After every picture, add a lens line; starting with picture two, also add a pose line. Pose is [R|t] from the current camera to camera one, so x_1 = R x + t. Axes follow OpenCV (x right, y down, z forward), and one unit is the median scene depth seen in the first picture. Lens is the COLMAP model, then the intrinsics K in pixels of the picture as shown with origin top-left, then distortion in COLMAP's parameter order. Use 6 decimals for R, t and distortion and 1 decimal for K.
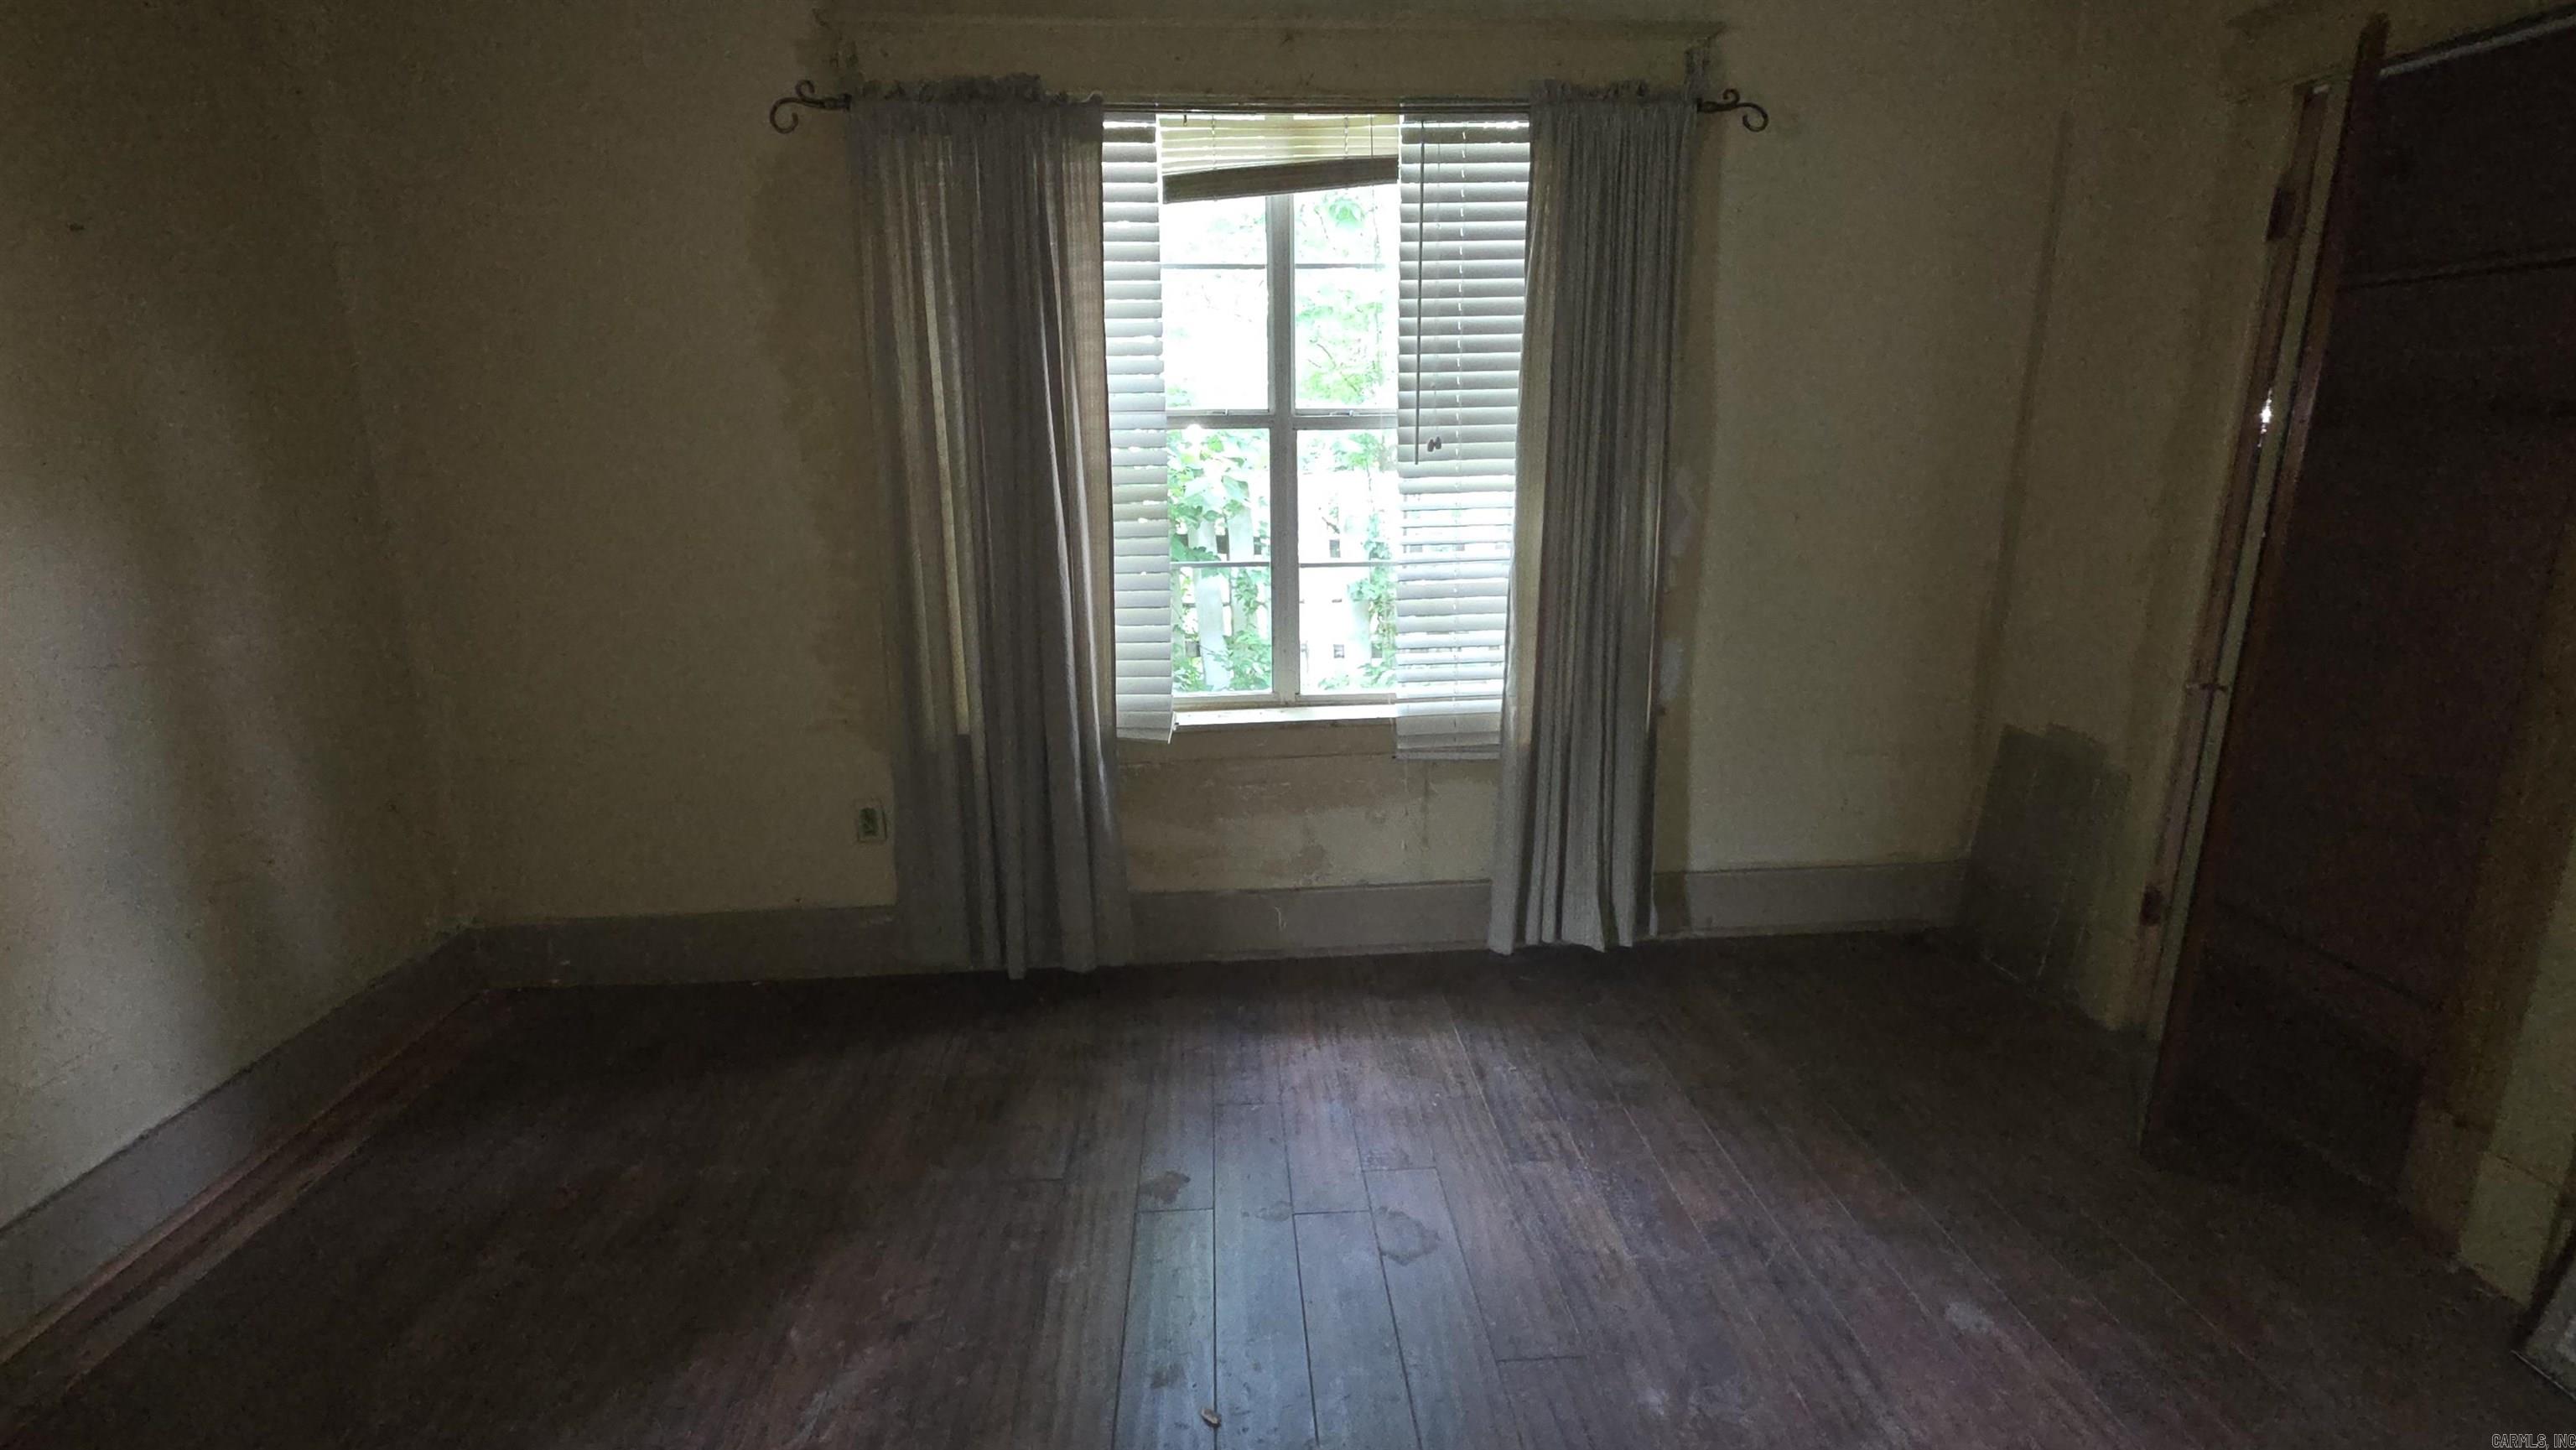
lens RADIAL K [[1157.1, 0, 1285.0], [0, 1157.1, 711.0], [0, 0, 1]] dist [0.000260, 0.000063]
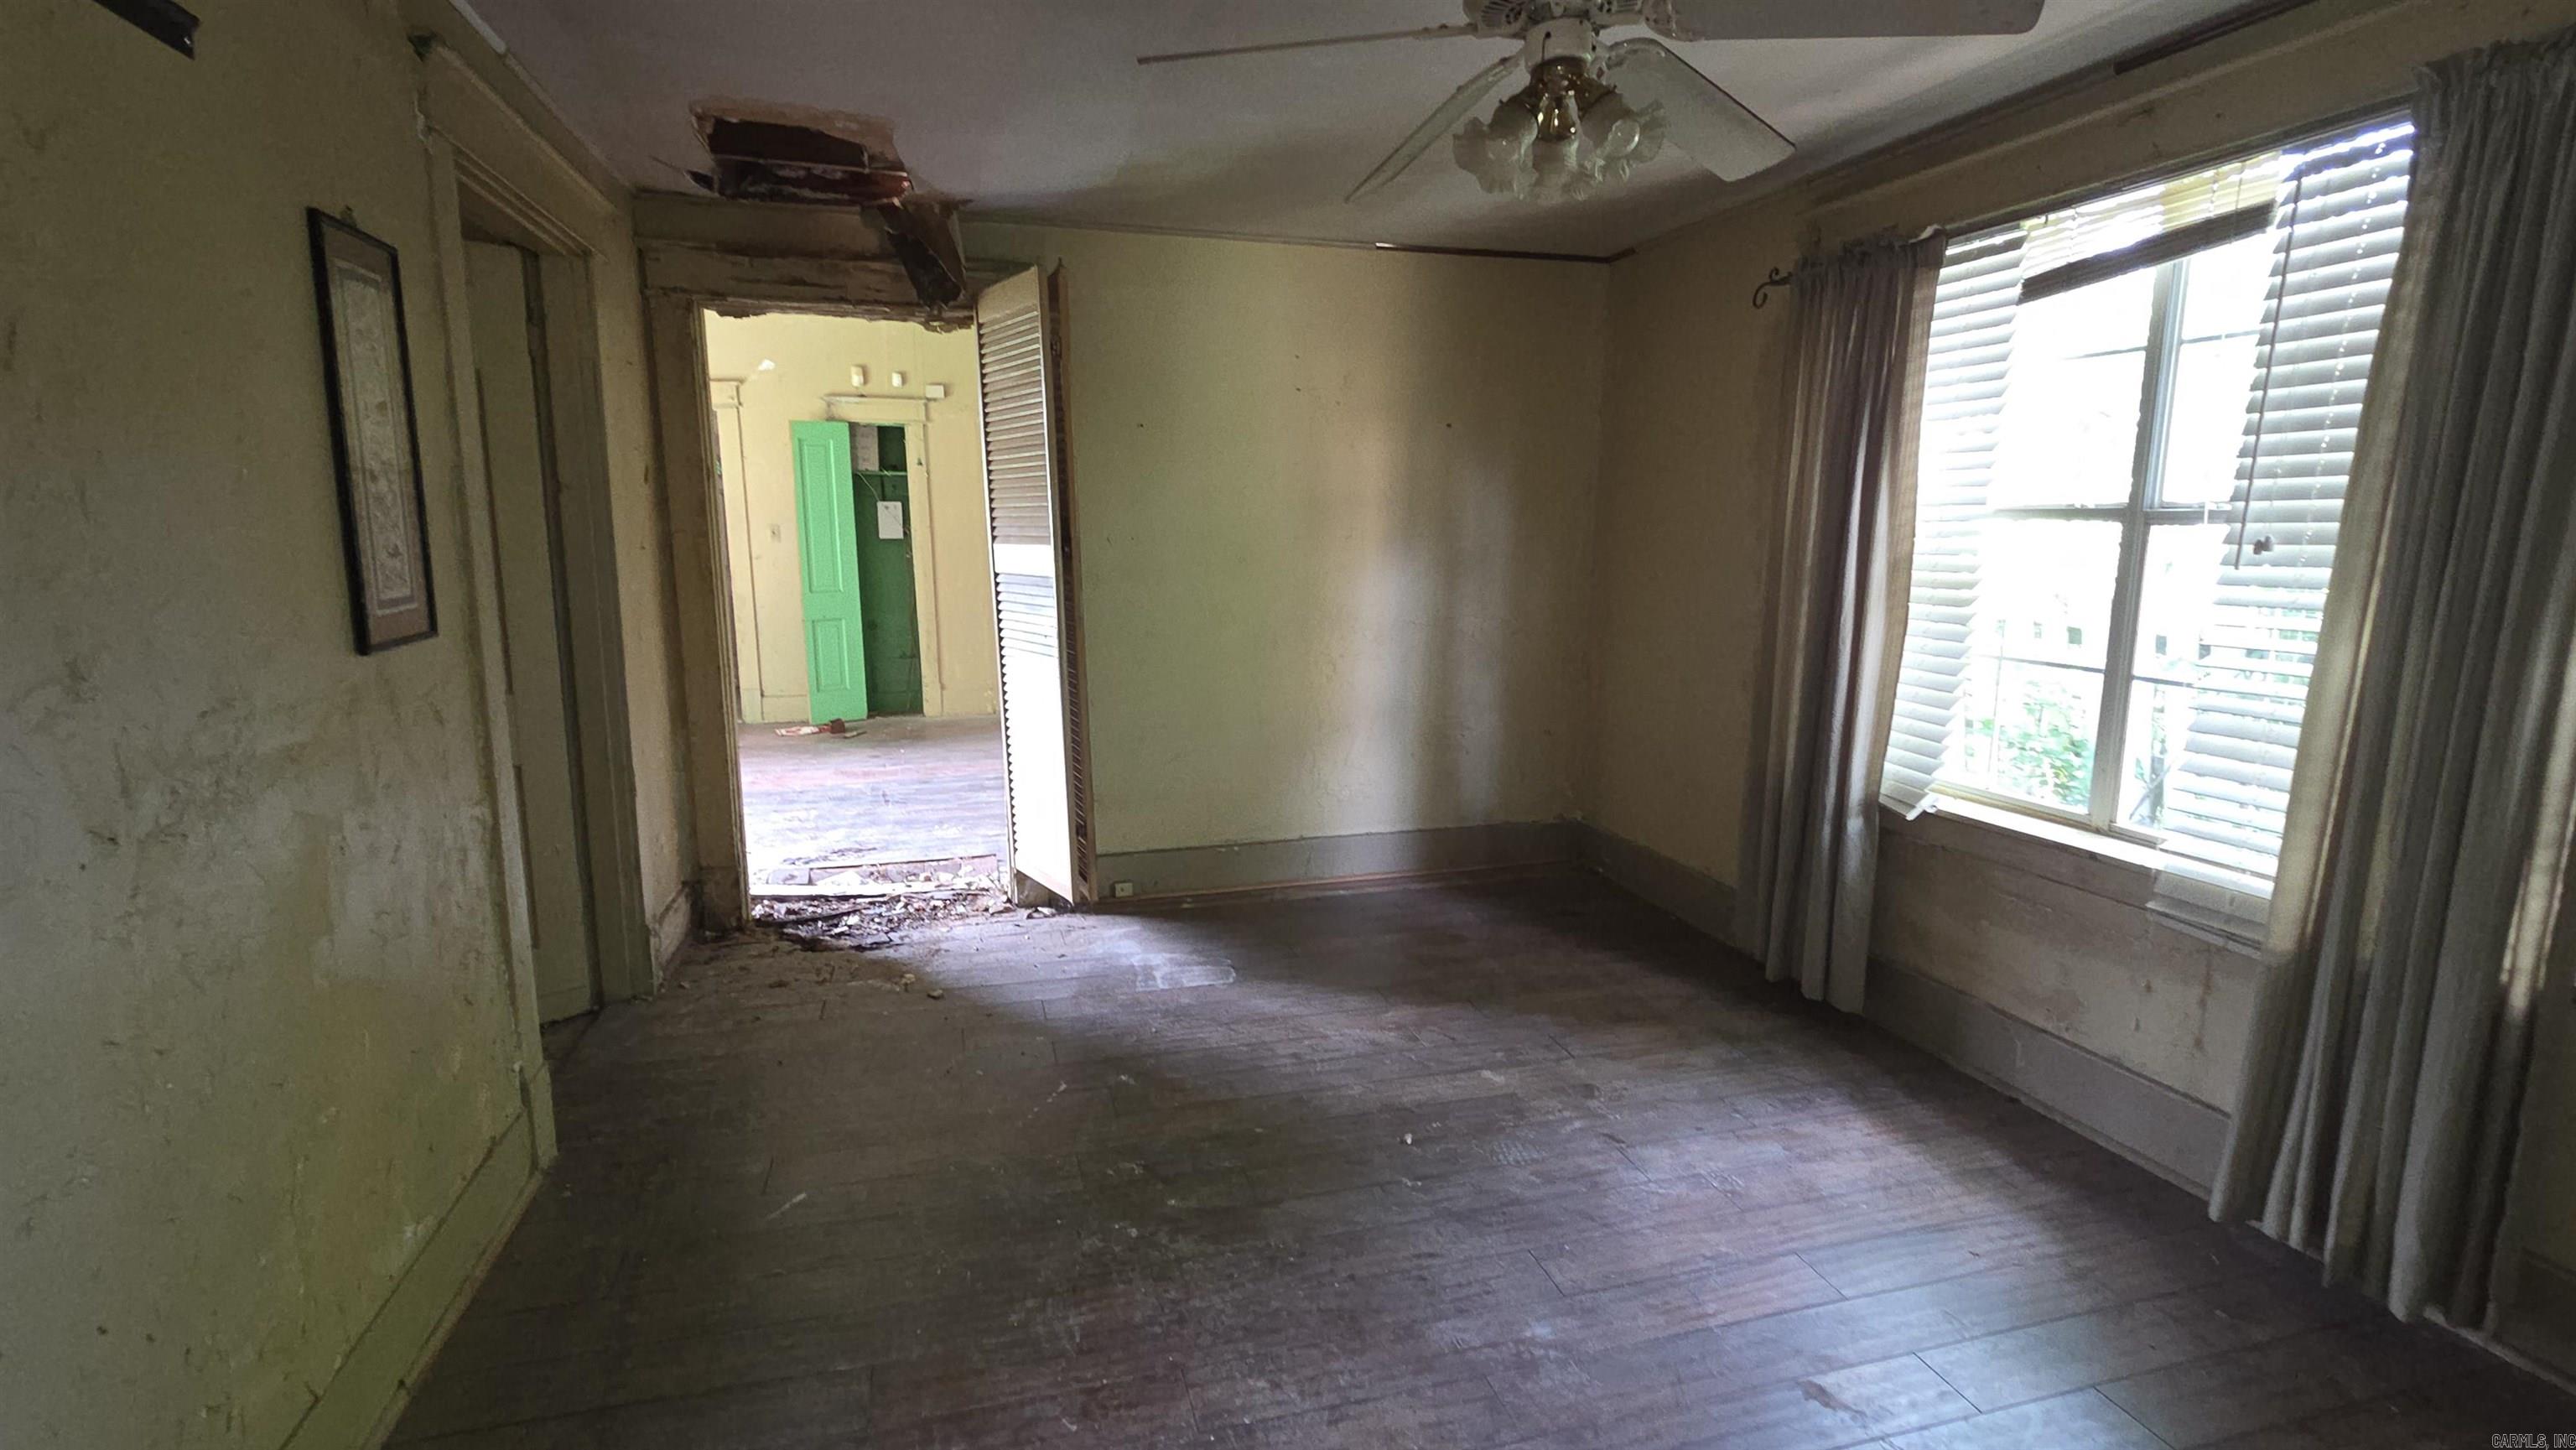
lens RADIAL K [[1178.2, 0, 1286.1], [0, 1178.2, 712.6], [0, 0, 1]] dist [0.003438, 0.000047]
pose [[0.212423, 0.169393, -0.962384, 0.801231], [-0.229163, 0.966031, 0.119453, -0.064784], [0.949927, 0.195168, 0.244026, 0.192927]]
